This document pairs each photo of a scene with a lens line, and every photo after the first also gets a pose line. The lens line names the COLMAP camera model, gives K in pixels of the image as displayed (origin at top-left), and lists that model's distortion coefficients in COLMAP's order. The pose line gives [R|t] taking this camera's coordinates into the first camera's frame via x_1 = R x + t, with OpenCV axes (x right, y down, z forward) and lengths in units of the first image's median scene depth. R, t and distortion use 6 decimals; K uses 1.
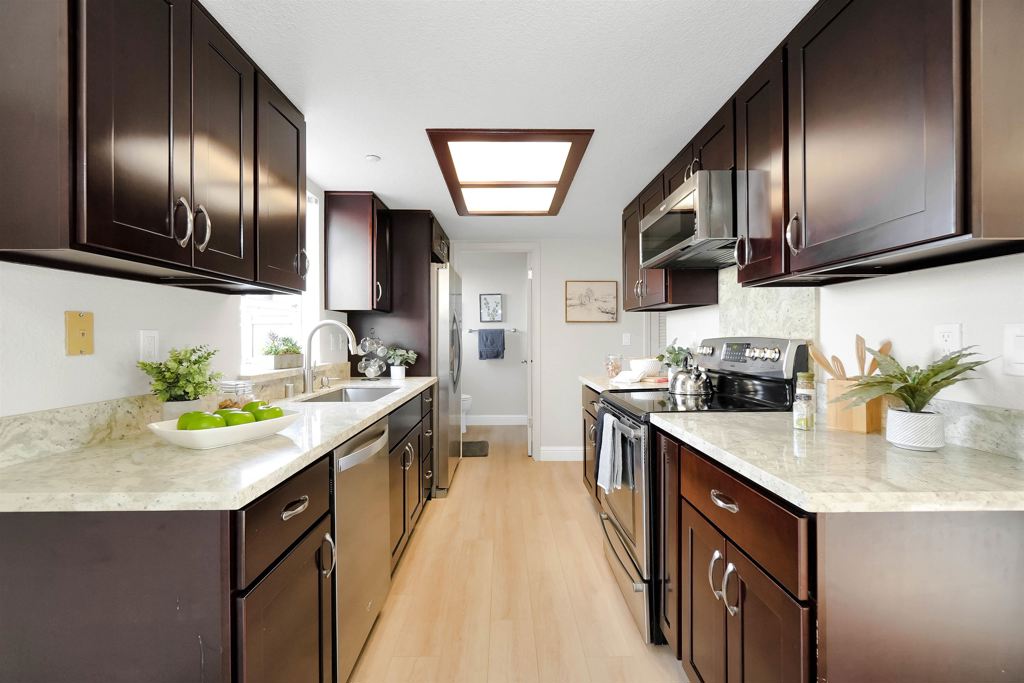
lens RADIAL K [[435.6, 0, 508.6], [0, 435.6, 339.2], [0, 0, 1]] dist [0.000019, 0.000220]
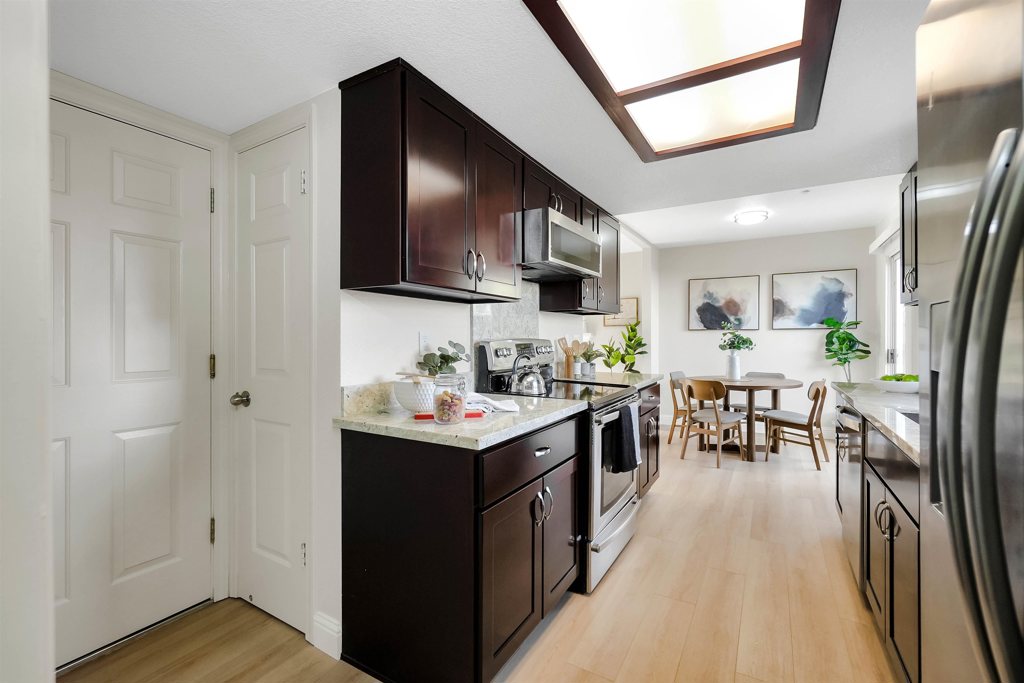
lens RADIAL K [[435.6, 0, 508.6], [0, 435.6, 339.2], [0, 0, 1]] dist [0.000019, 0.000220]
pose [[-0.850475, 0.009345, 0.525932, -0.111984], [0.010108, 0.999948, -0.001423, -0.011553], [-0.525918, 0.004106, -0.850525, 2.119396]]
